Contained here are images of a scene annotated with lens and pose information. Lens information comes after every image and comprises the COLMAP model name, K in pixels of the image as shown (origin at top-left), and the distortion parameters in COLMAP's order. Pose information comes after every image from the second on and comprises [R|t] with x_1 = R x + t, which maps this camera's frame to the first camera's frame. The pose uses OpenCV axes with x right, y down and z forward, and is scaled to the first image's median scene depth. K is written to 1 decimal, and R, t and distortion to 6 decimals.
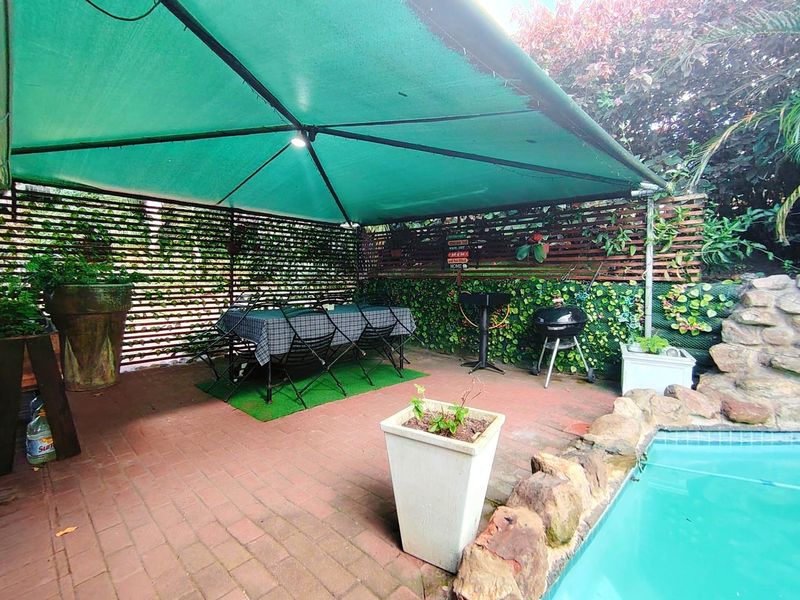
lens RADIAL K [[378.4, 0, 395.0], [0, 378.4, 302.7], [0, 0, 1]] dist [0.002066, 0.000466]
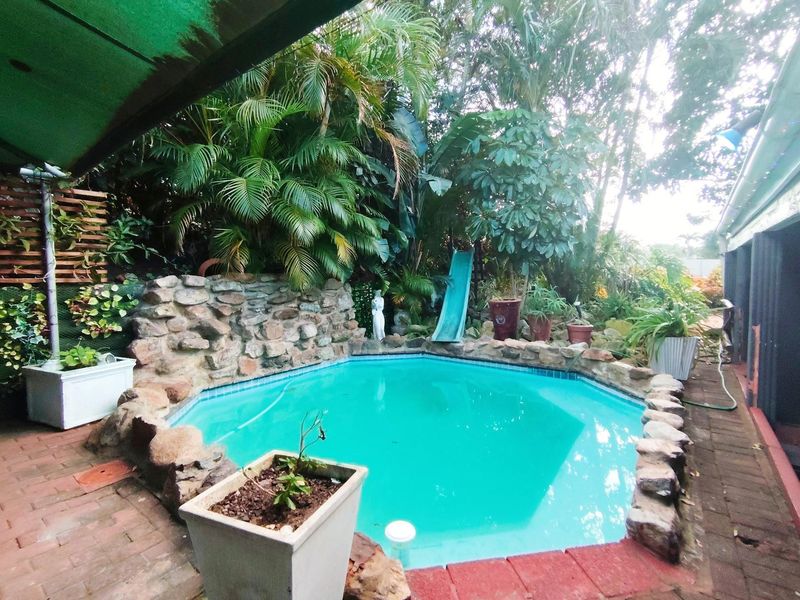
lens RADIAL K [[378.4, 0, 397.5], [0, 378.4, 297.0], [0, 0, 1]] dist [0.002066, 0.000466]
pose [[-0.128892, -0.067936, 0.989329, -0.261430], [0.070016, 0.994537, 0.077415, -0.040677], [-0.989184, 0.079247, -0.123432, 0.369367]]
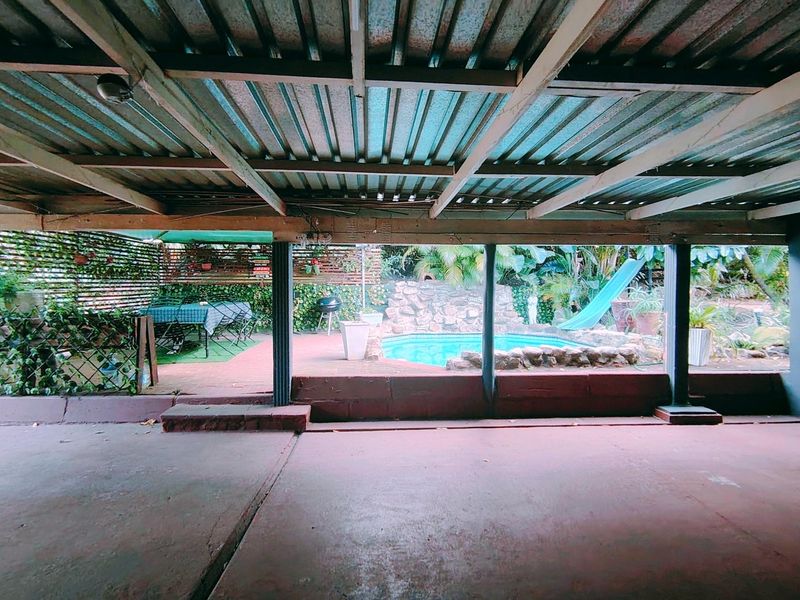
lens RADIAL K [[378.4, 0, 398.3], [0, 378.4, 299.2], [0, 0, 1]] dist [0.002066, 0.000466]
pose [[0.657978, -0.027253, 0.752543, -0.965540], [0.059871, 0.998075, -0.016203, 0.088822], [-0.750653, 0.055717, 0.658343, -0.700829]]
